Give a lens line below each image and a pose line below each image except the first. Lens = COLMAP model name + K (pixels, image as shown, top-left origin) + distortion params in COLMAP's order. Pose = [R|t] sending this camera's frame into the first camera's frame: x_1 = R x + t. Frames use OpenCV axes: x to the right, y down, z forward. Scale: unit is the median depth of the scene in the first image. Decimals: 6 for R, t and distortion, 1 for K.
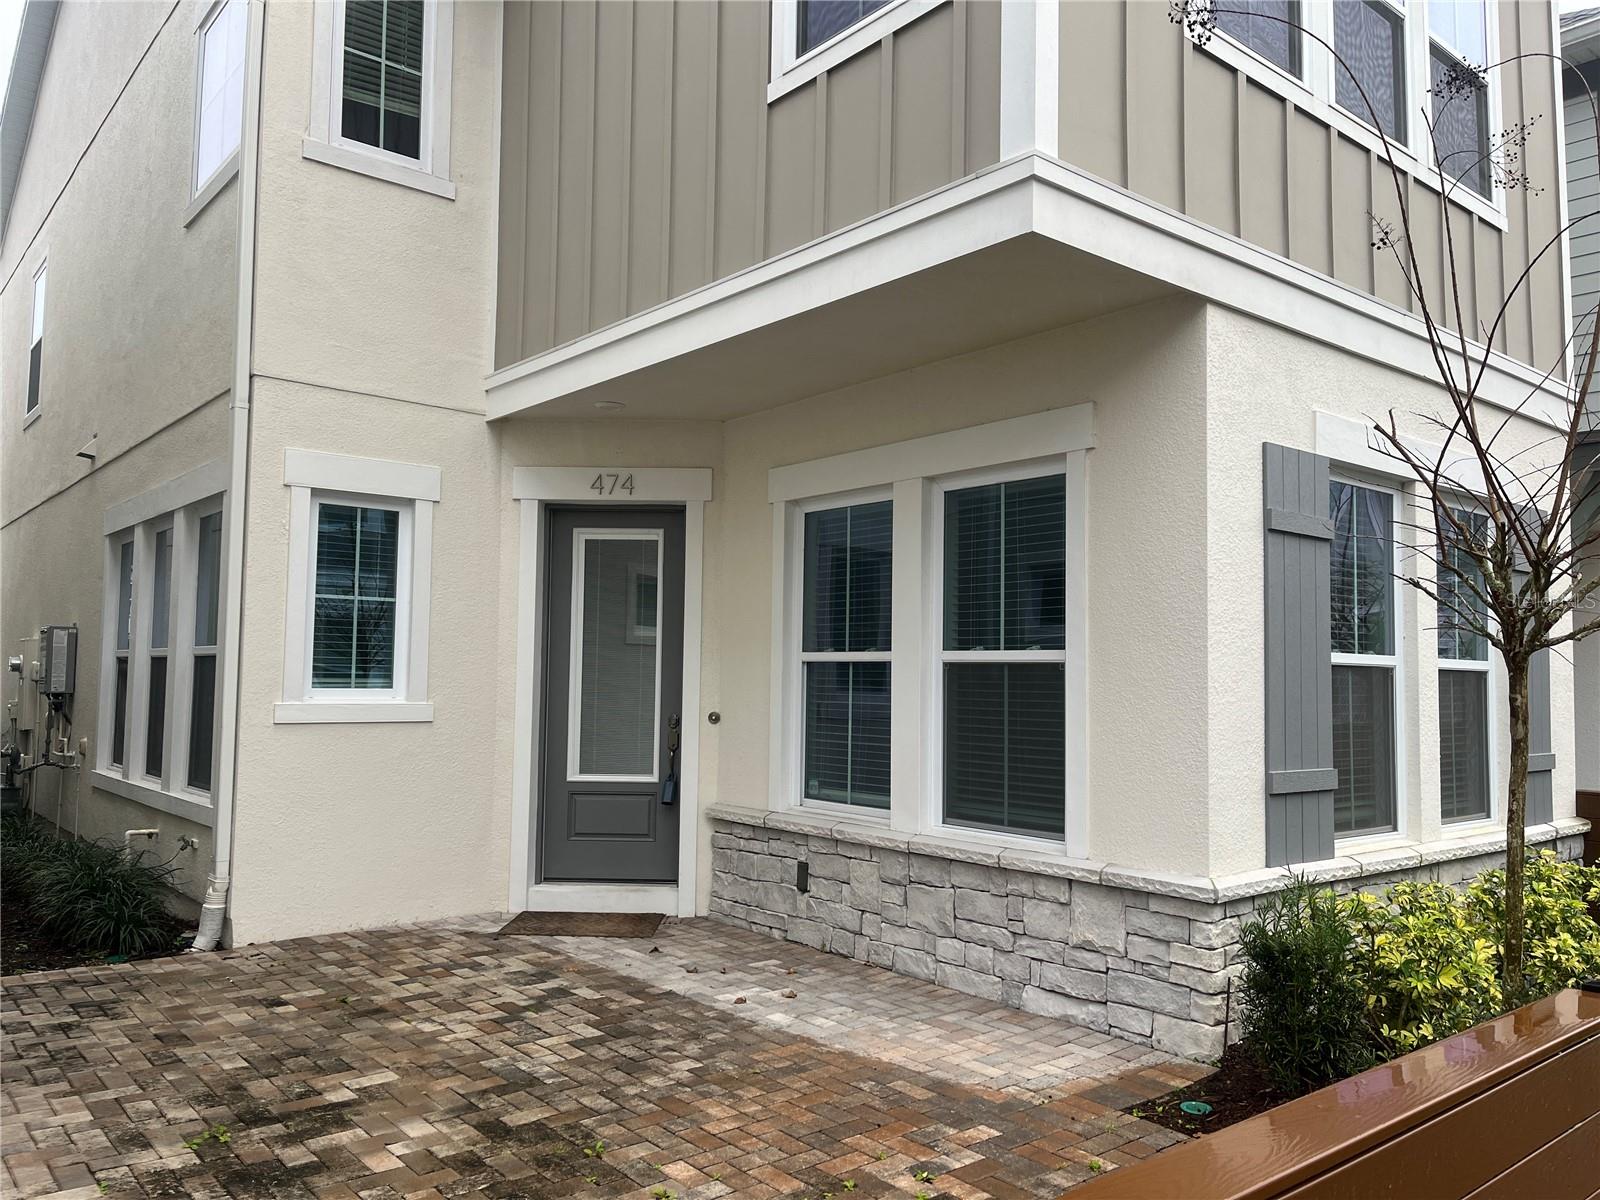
lens RADIAL K [[1189.4, 0, 800.0], [0, 1189.4, 600.0], [0, 0, 1]] dist [0.068290, -0.001897]
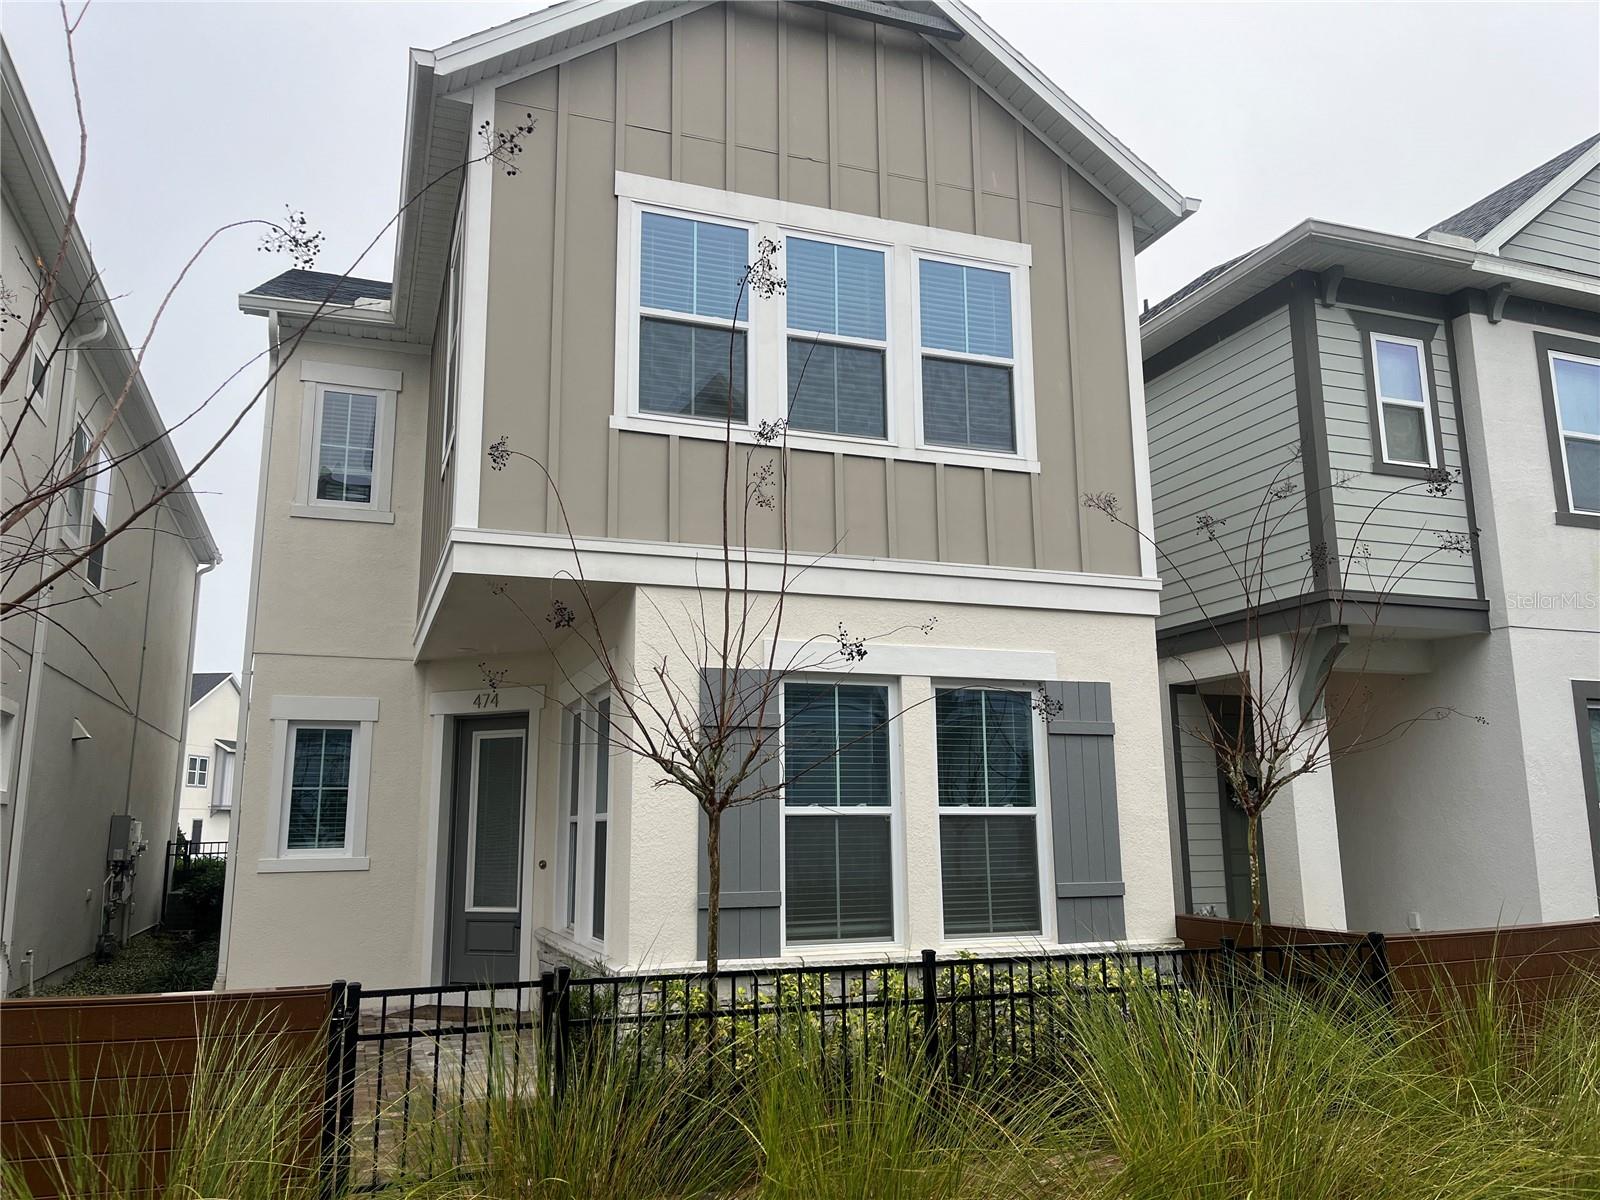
lens RADIAL K [[1212.0, 0, 810.5], [0, 1212.0, 597.7], [0, 0, 1]] dist [0.081354, -0.102984]
pose [[0.941172, -0.085418, -0.326953, 0.720051], [0.043760, 0.990187, -0.132723, -0.007459], [0.335081, 0.110608, 0.935674, -0.271701]]
